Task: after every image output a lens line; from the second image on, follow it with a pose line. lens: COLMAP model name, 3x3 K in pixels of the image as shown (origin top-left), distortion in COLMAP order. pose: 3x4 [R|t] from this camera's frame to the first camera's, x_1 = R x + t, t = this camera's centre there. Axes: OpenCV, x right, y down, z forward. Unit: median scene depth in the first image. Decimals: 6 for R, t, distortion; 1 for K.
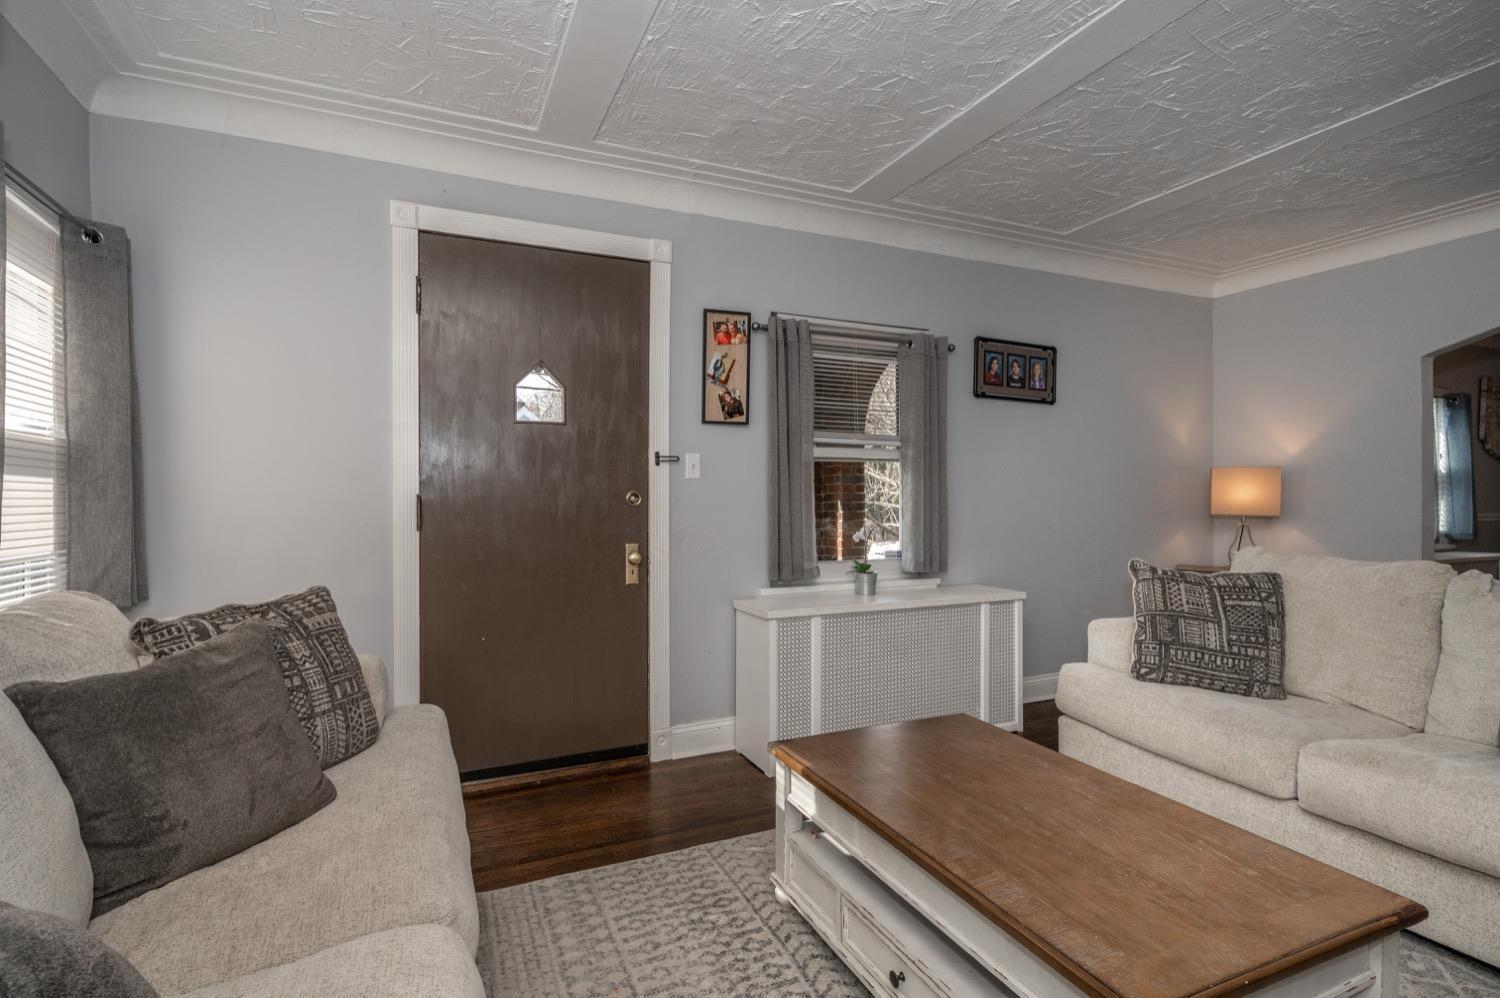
lens RADIAL K [[719.8, 0, 747.2], [0, 719.8, 500.1], [0, 0, 1]] dist [0.001927, 0.000366]
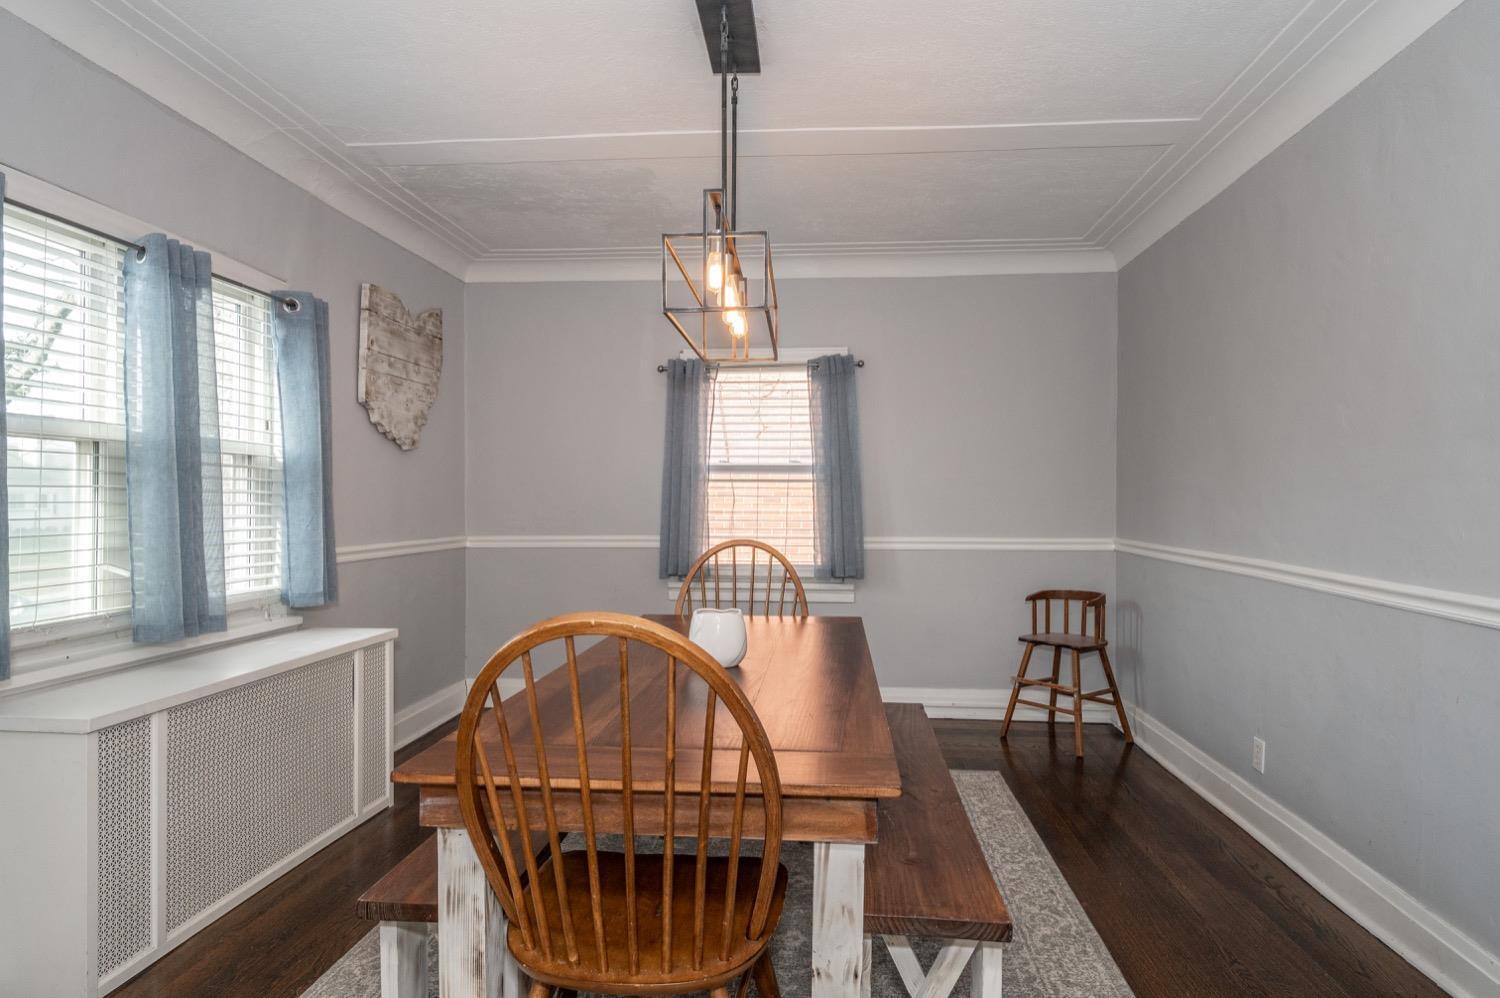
lens RADIAL K [[867.7, 0, 751.0], [0, 867.7, 500.7], [0, 0, 1]] dist [-0.000470, -0.000040]
pose [[0.488154, -0.005742, 0.872738, 0.619367], [0.010910, 0.999940, 0.000477, -0.010025], [-0.872689, 0.009288, 0.488188, 0.458107]]
